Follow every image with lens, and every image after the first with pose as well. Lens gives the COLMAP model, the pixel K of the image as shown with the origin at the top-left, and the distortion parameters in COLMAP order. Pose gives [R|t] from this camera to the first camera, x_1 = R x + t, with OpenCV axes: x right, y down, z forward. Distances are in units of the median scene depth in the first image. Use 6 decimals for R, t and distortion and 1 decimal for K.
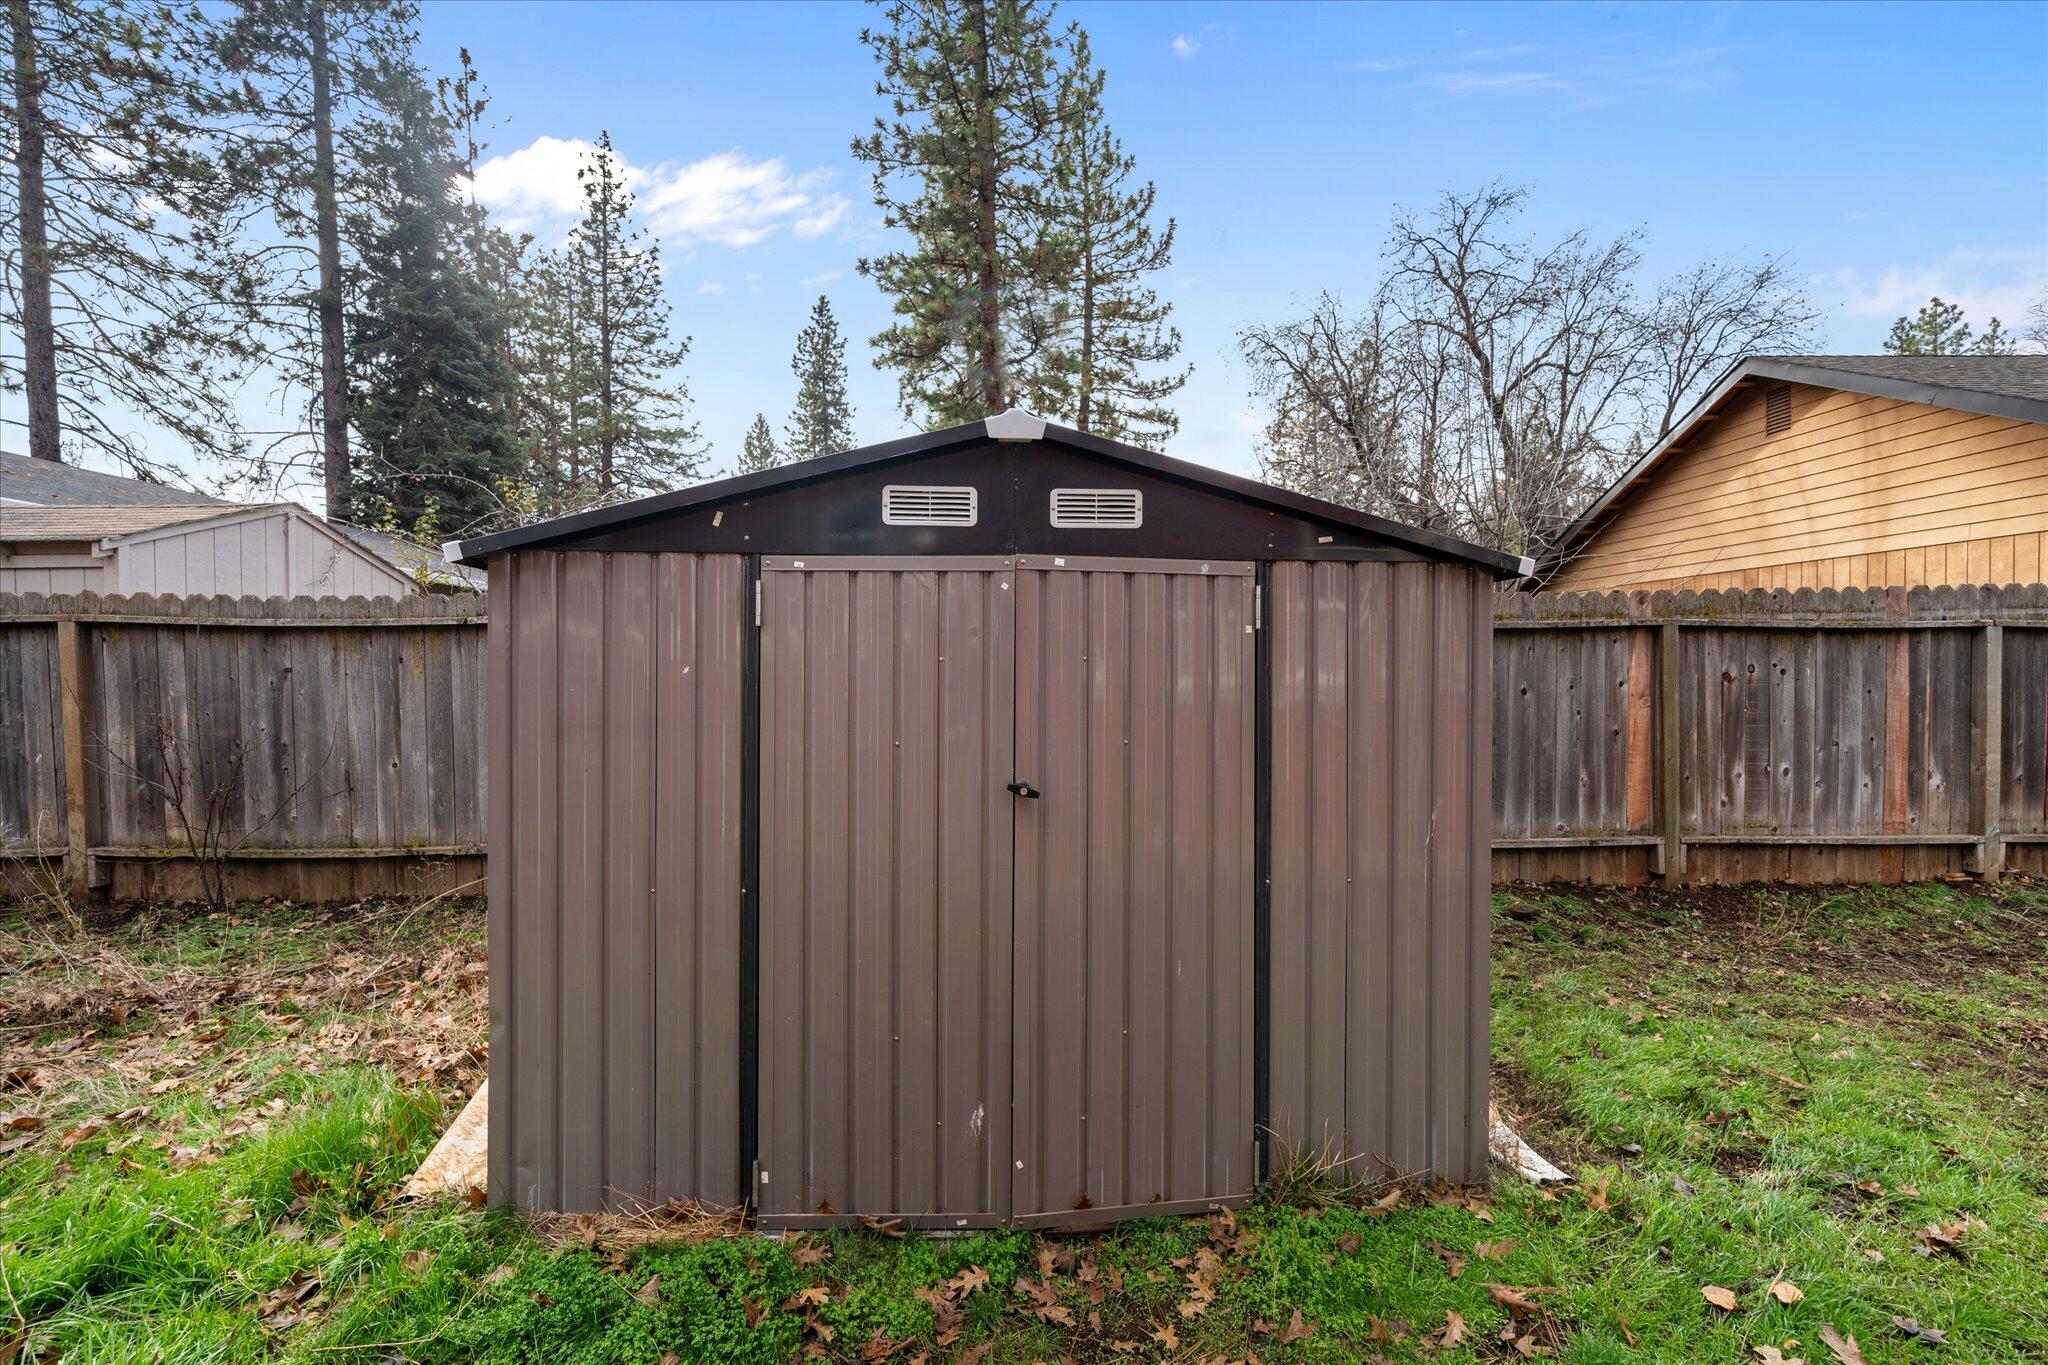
lens RADIAL K [[836.7, 0, 1018.4], [0, 836.7, 686.0], [0, 0, 1]] dist [0.001871, 0.000354]
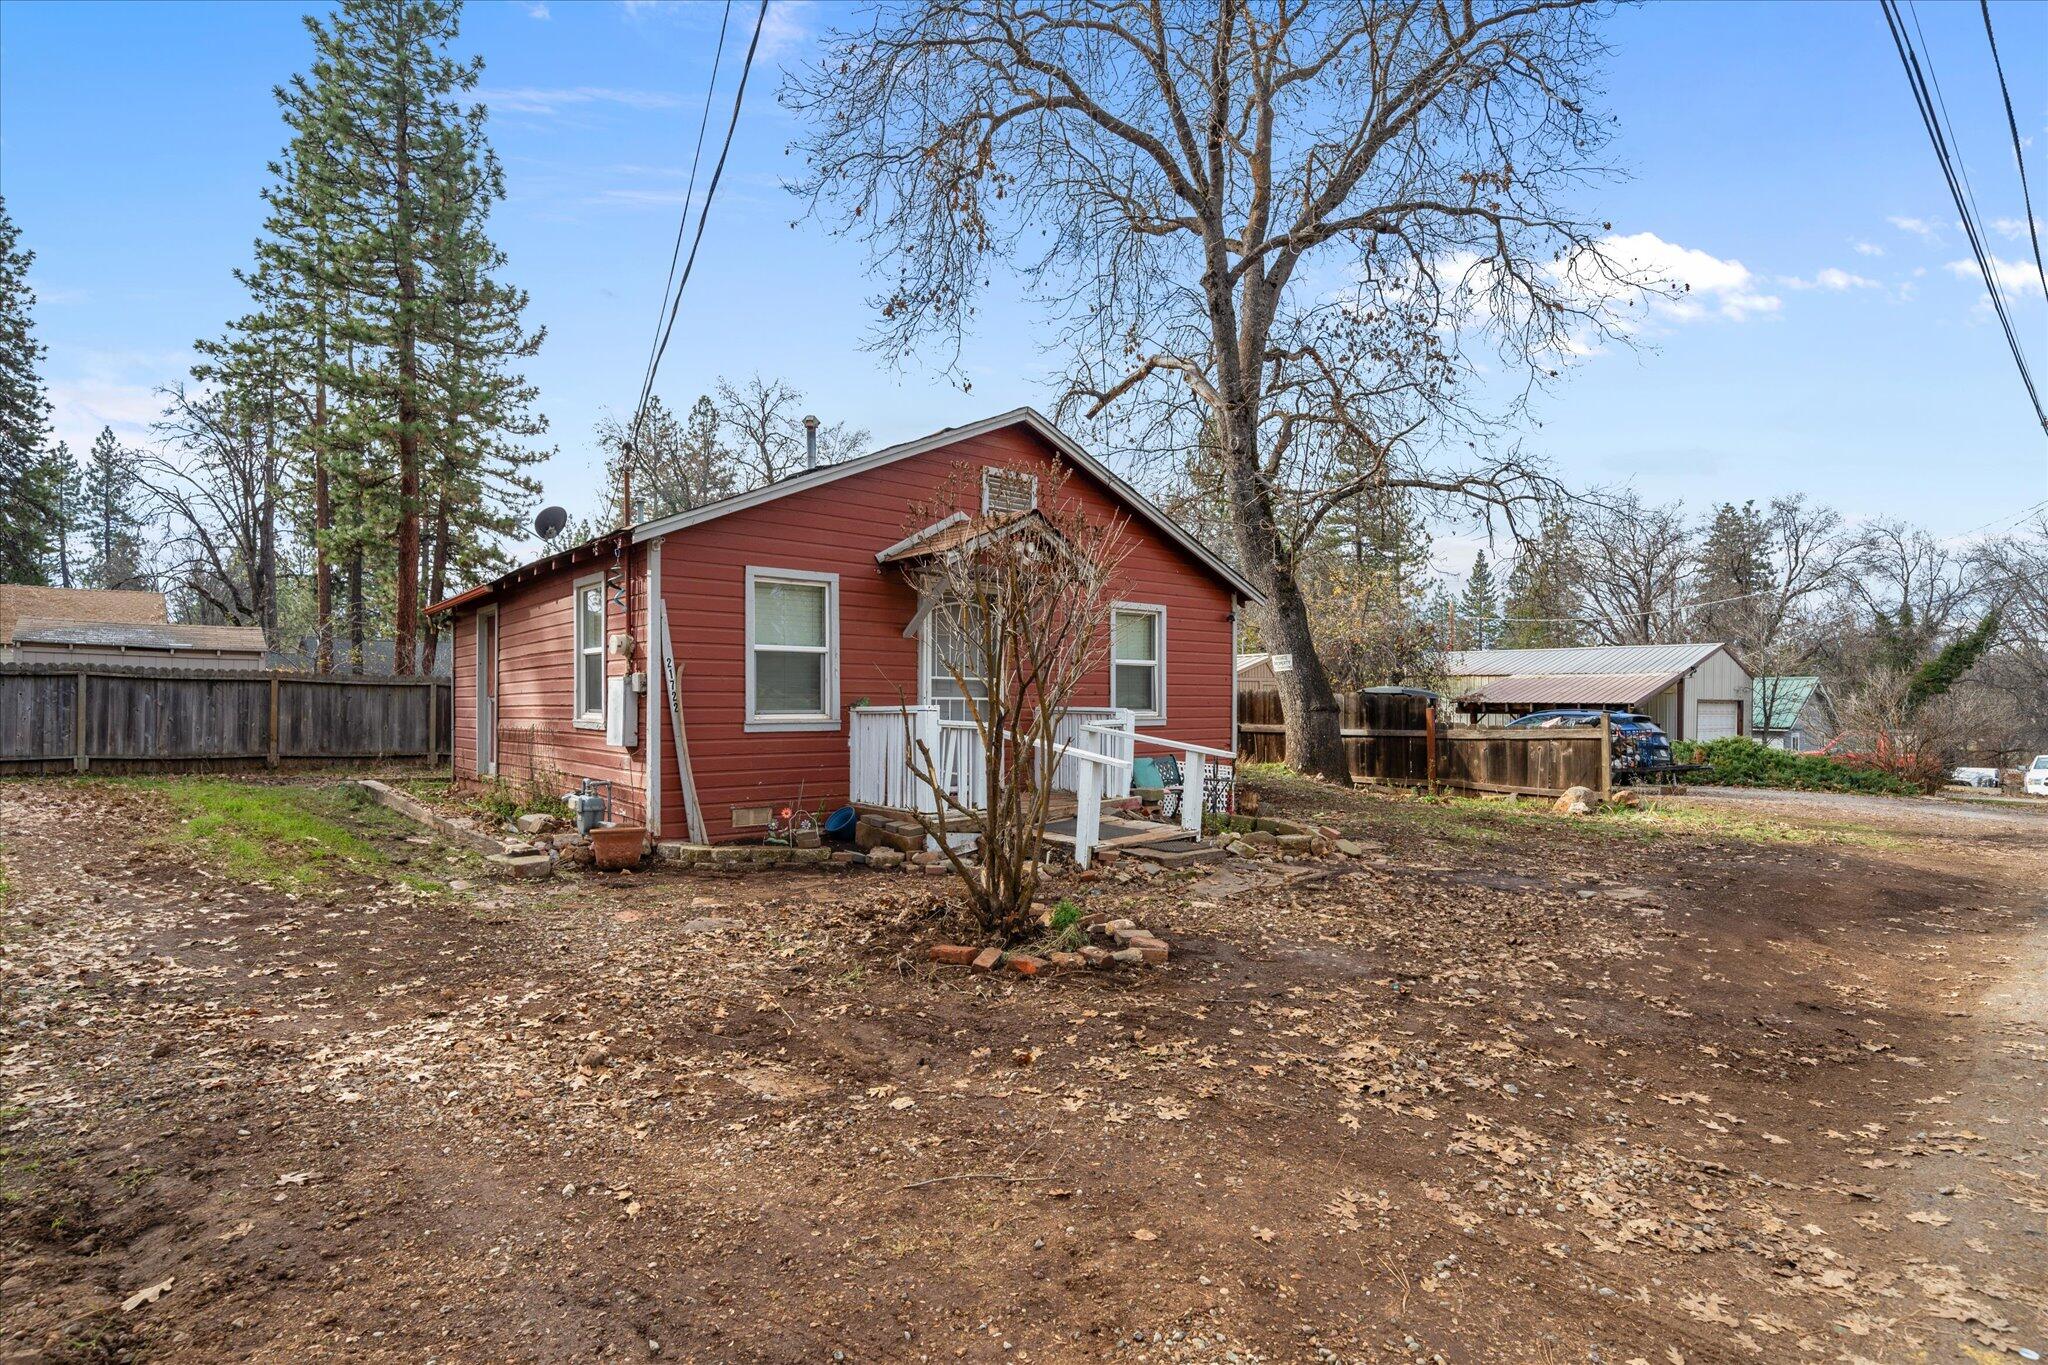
lens RADIAL K [[1020.7, 0, 1024.5], [0, 1020.7, 702.9], [0, 0, 1]] dist [0.002190, 0.000215]
pose [[0.767314, 0.021601, 0.640907, -0.177143], [-0.006155, 0.999635, -0.026321, 0.011219], [-0.641241, 0.016252, 0.767167, -0.459129]]
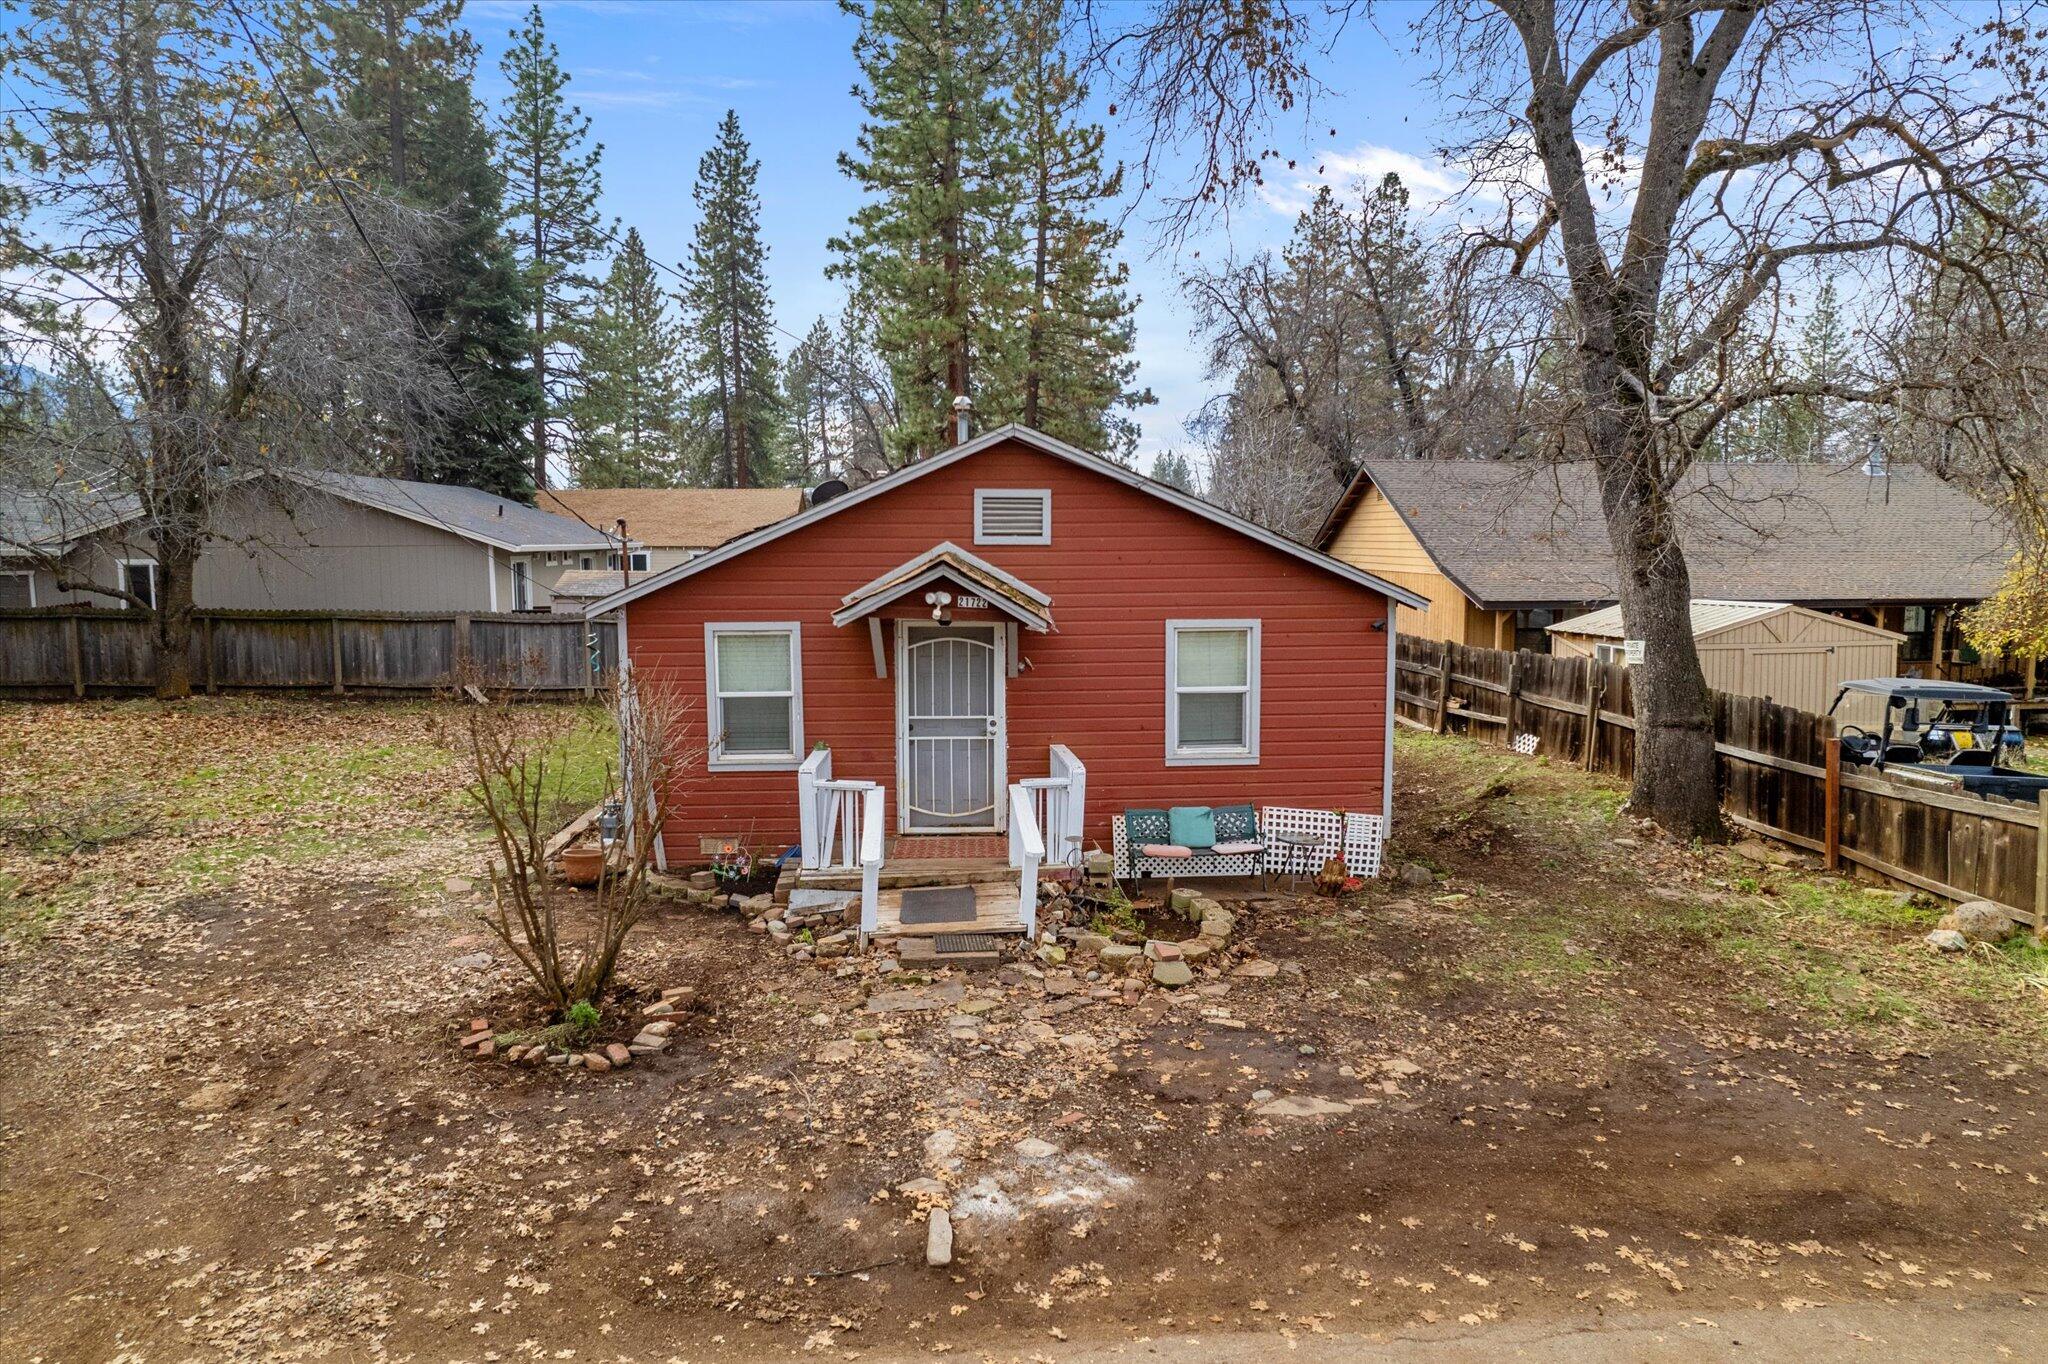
lens RADIAL K [[1332.3, 0, 1031.8], [0, 1332.3, 678.4], [0, 0, 1]] dist [-0.076751, 0.073293]
pose [[0.998335, 0.010059, 0.056793, -0.013166], [-0.014821, 0.996350, 0.084067, -0.041353], [-0.055740, -0.084768, 0.994840, -0.579255]]
